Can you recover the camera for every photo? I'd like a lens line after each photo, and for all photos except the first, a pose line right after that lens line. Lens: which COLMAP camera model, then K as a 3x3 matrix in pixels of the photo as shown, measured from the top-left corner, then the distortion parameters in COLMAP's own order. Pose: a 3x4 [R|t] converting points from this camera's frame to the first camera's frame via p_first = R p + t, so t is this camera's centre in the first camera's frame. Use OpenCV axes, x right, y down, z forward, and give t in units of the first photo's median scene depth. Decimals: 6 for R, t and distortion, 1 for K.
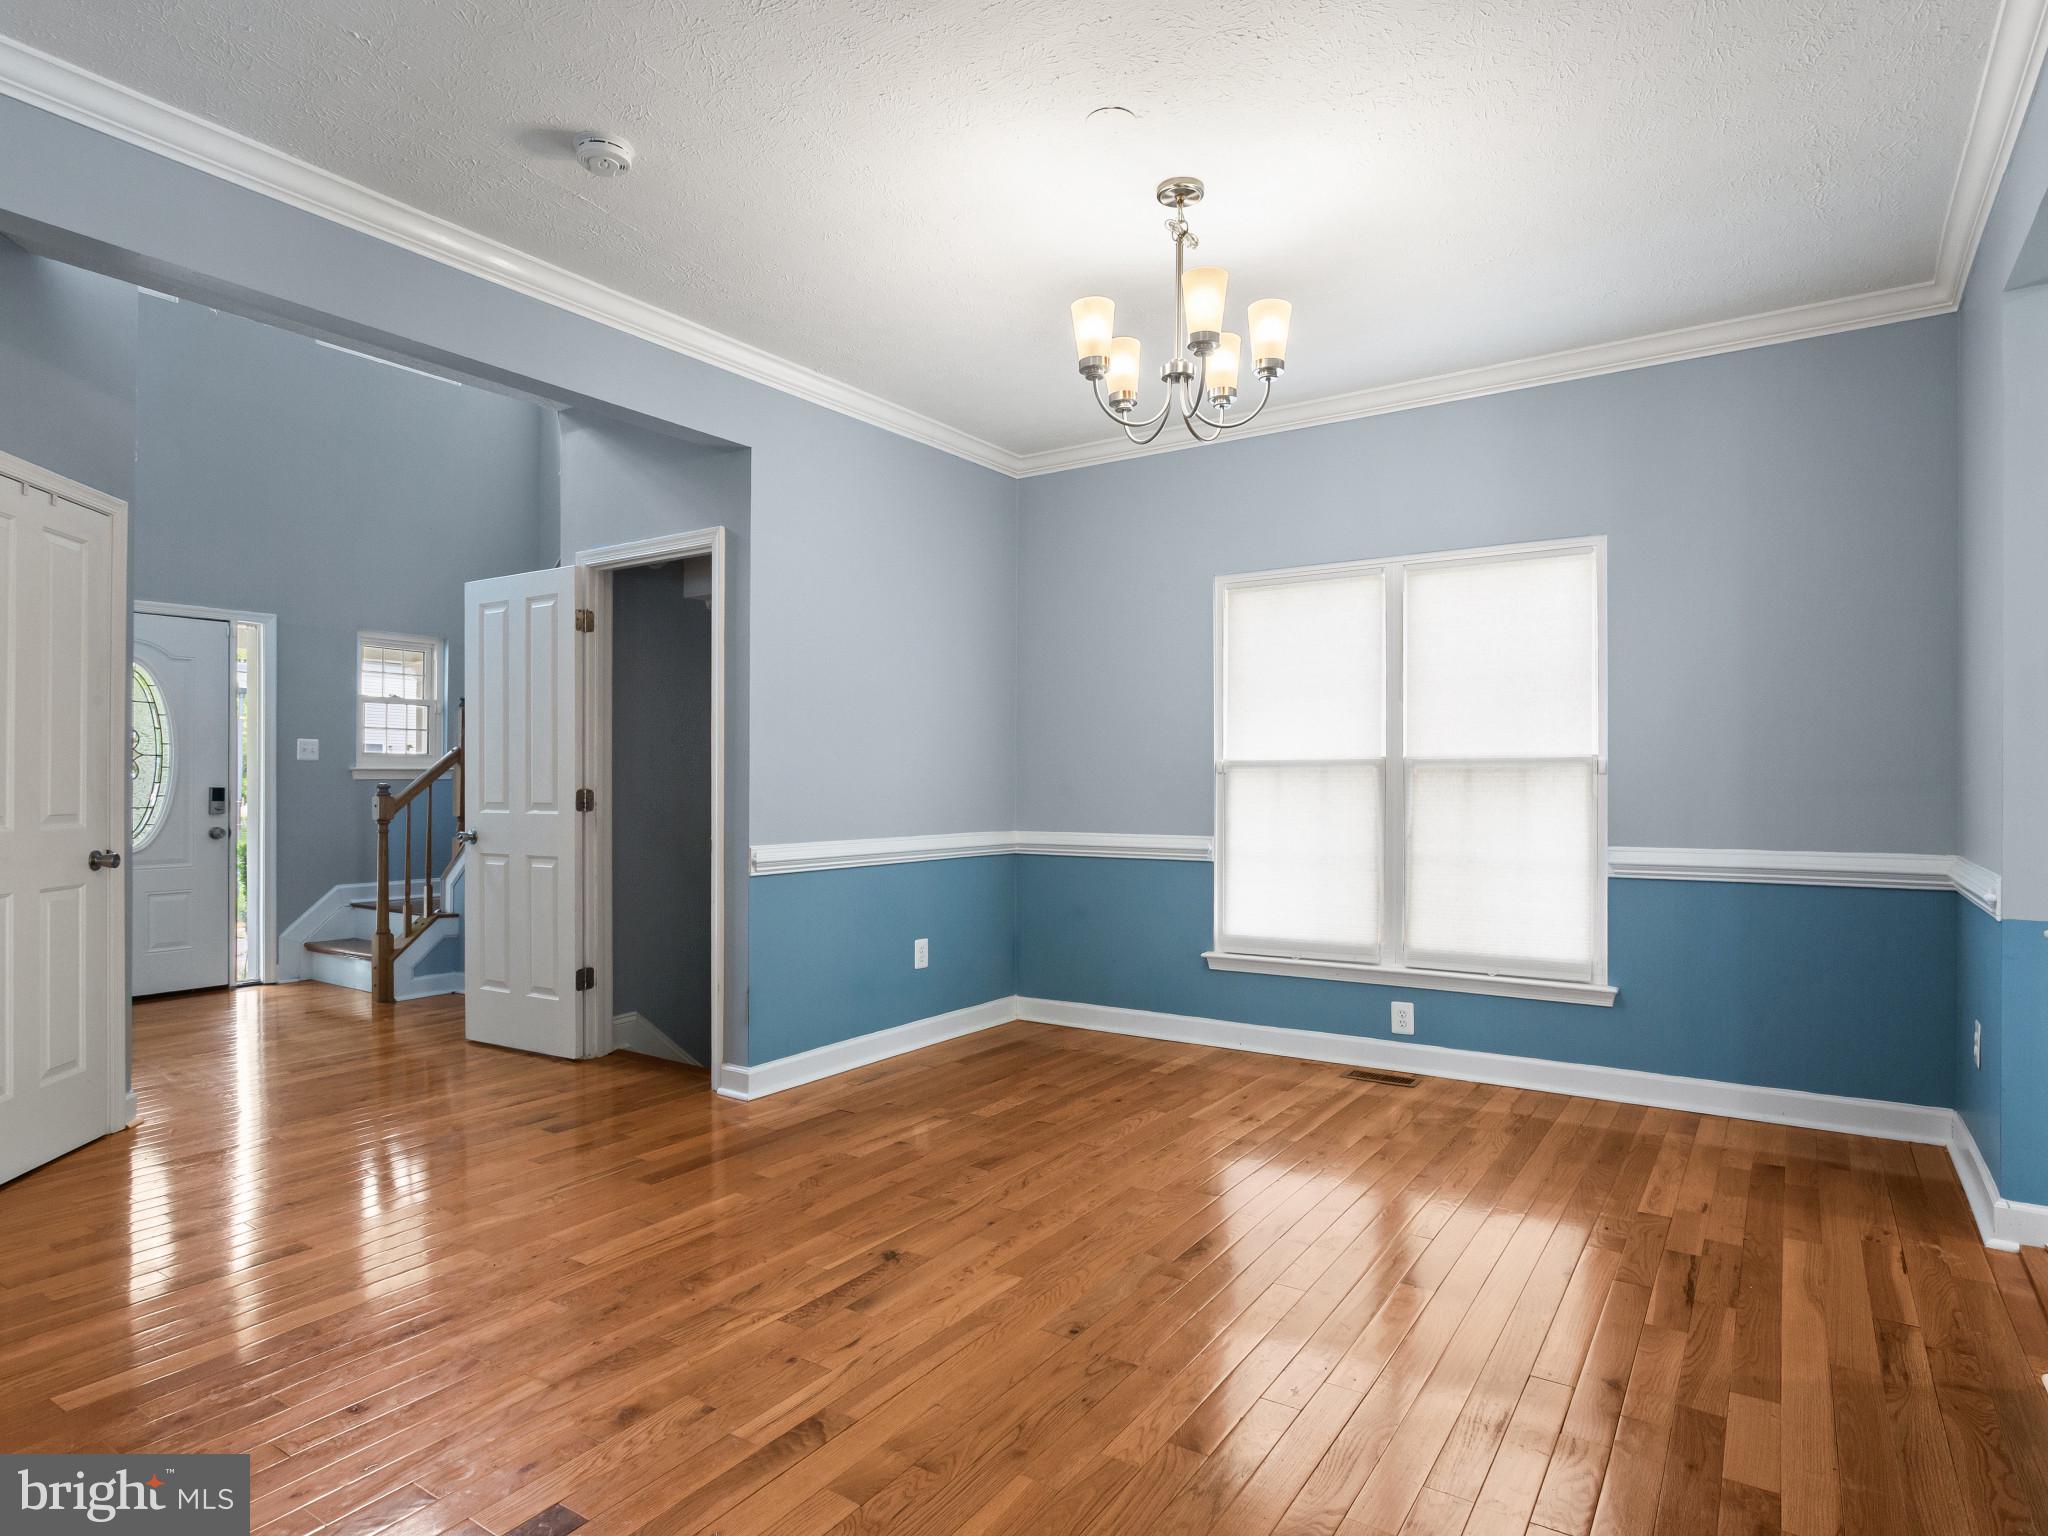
lens RADIAL K [[1120.1, 0, 1024.0], [0, 1120.1, 768.0], [0, 0, 1]] dist [-0.007262, 0.001715]
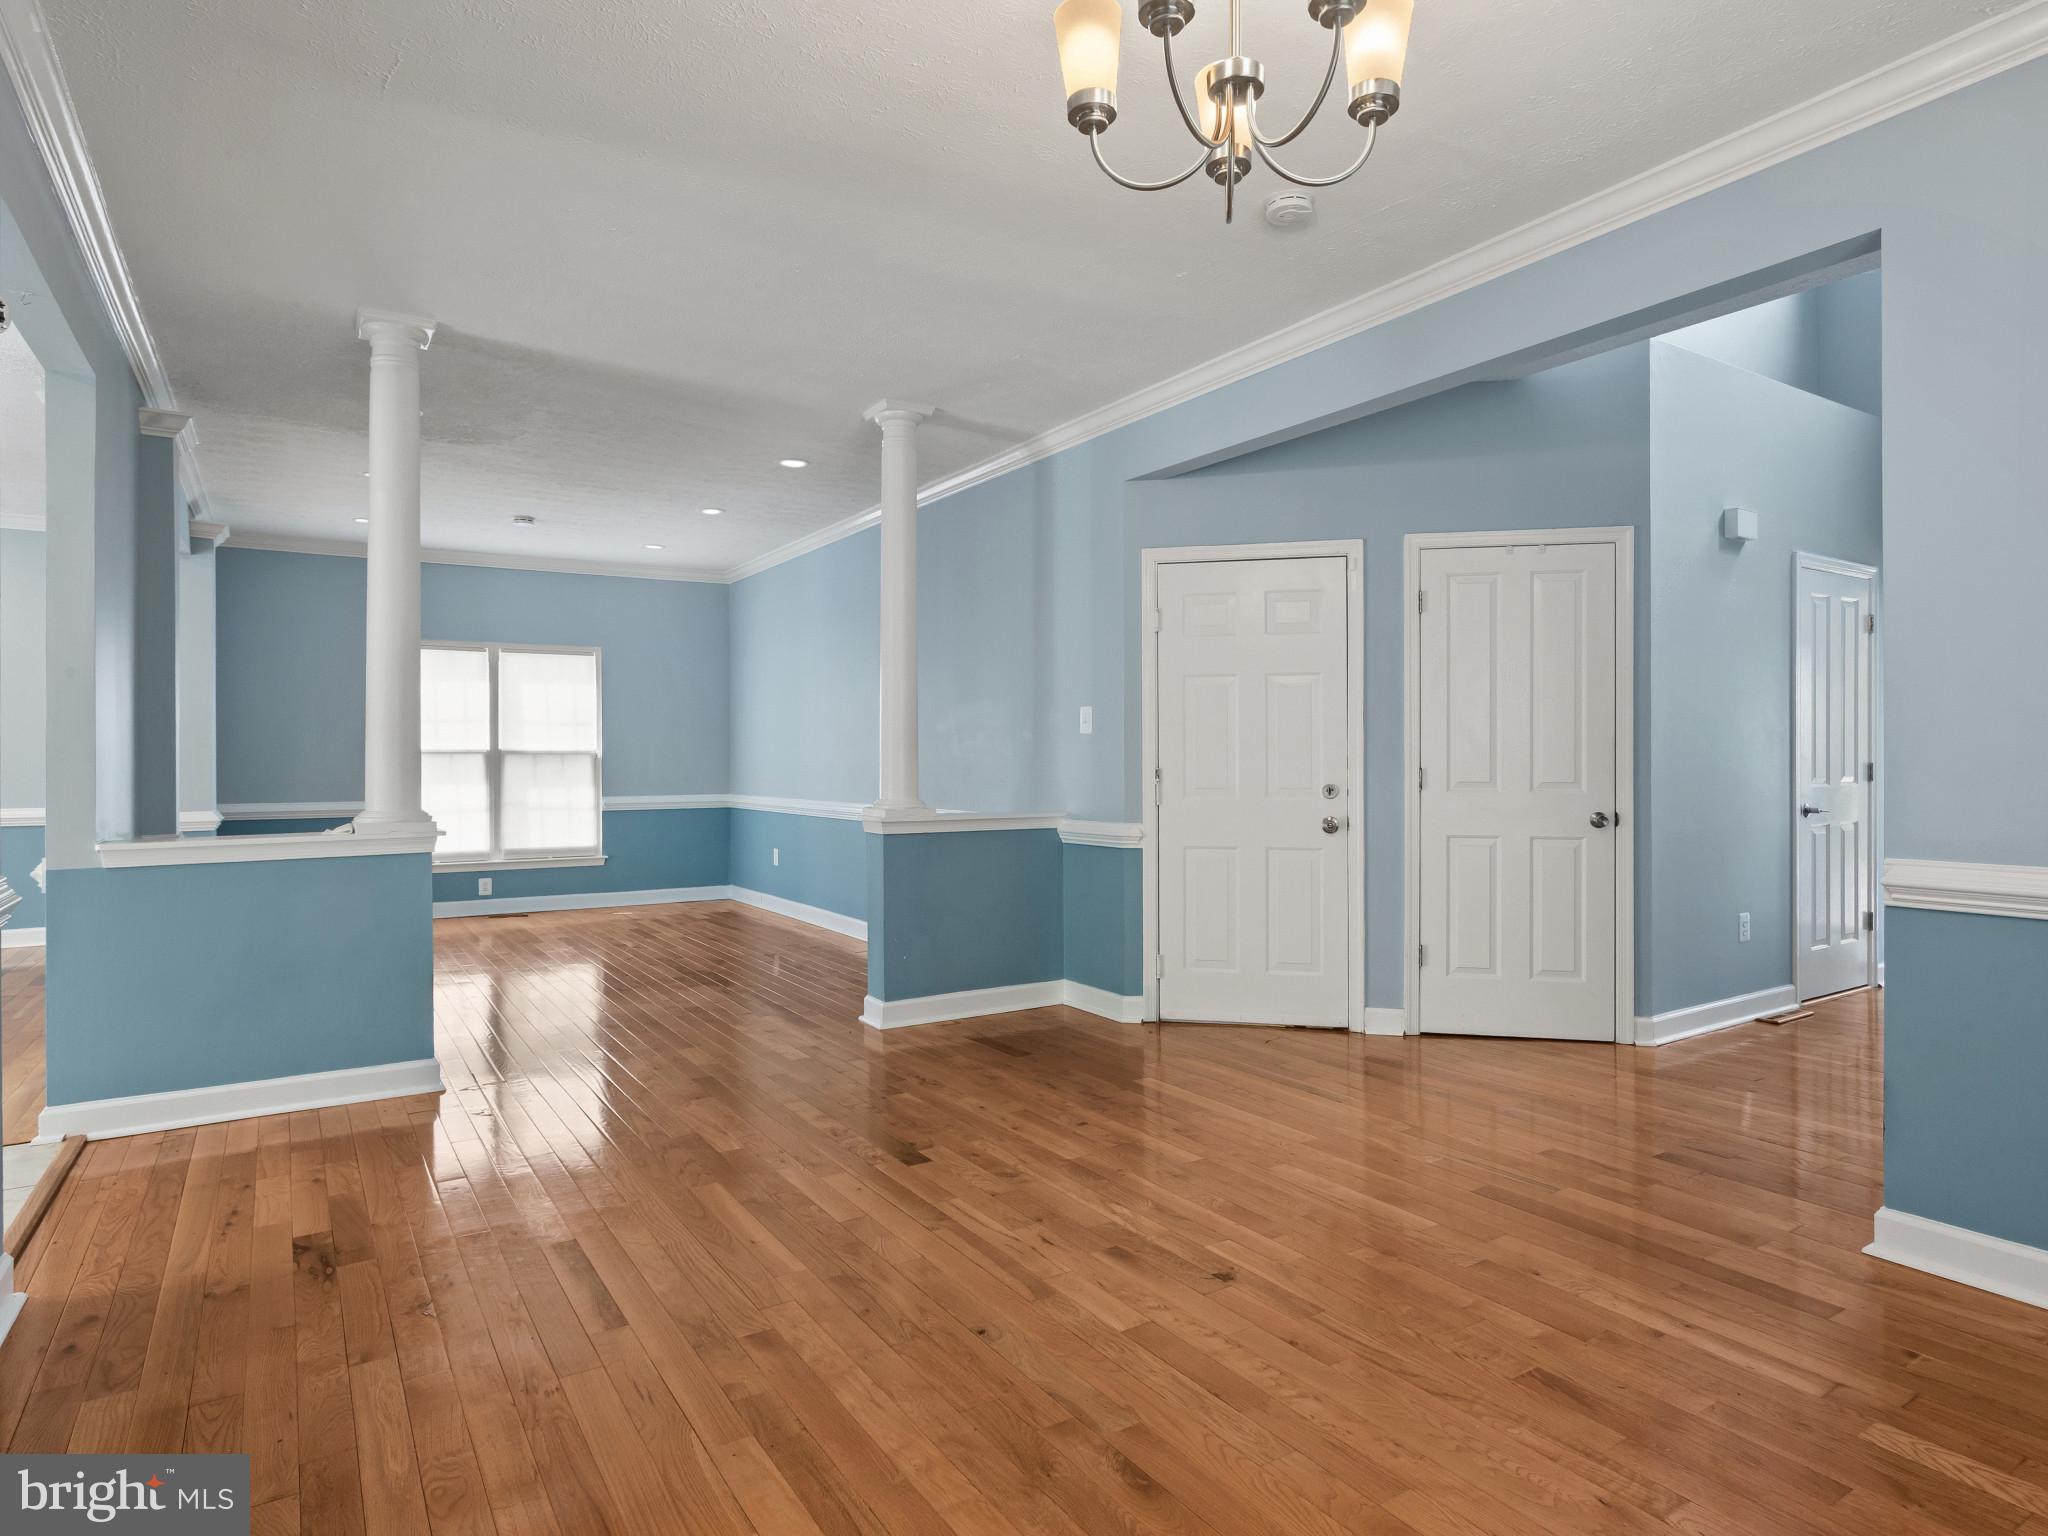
lens RADIAL K [[1167.2, 0, 1051.1], [0, 1167.2, 709.6], [0, 0, 1]] dist [0.003330, 0.001025]
pose [[-0.387147, -0.040737, -0.921118, 0.748188], [0.021968, 0.998332, -0.053385, 0.020164], [0.921756, -0.040903, -0.385606, 1.132052]]
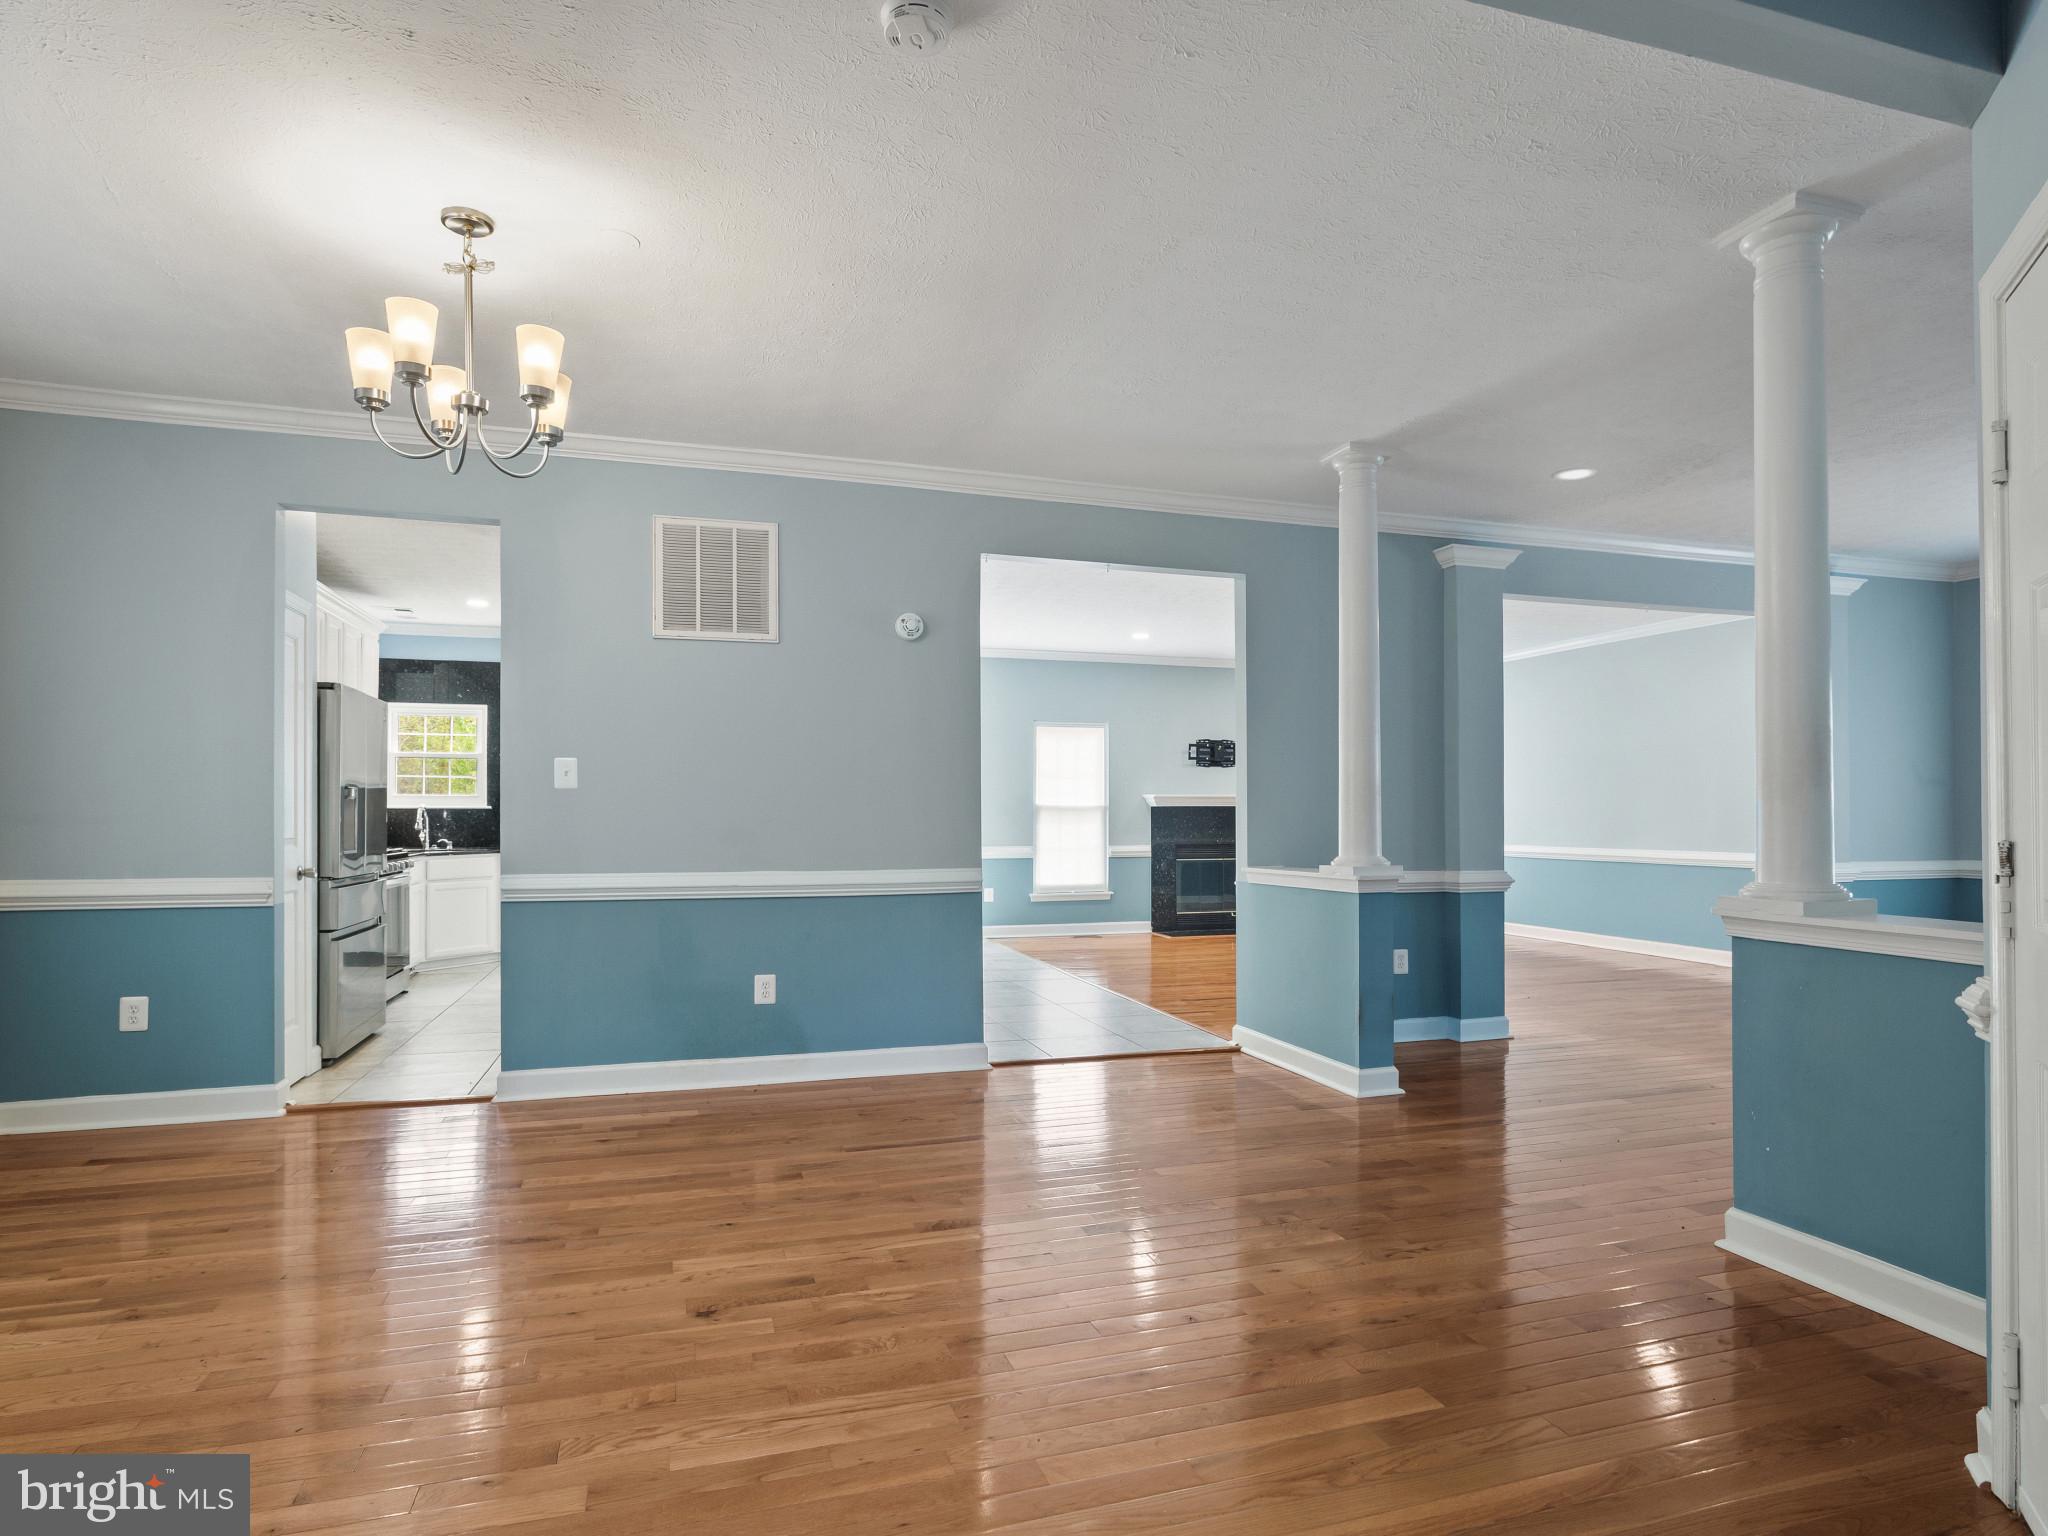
lens RADIAL K [[1120.1, 0, 1024.0], [0, 1120.1, 768.0], [0, 0, 1]] dist [-0.007262, 0.001715]
pose [[-0.781069, 0.025125, 0.623939, -0.851674], [-0.010917, 0.998488, -0.053873, 0.014004], [-0.624349, -0.048890, -0.779614, 1.444379]]
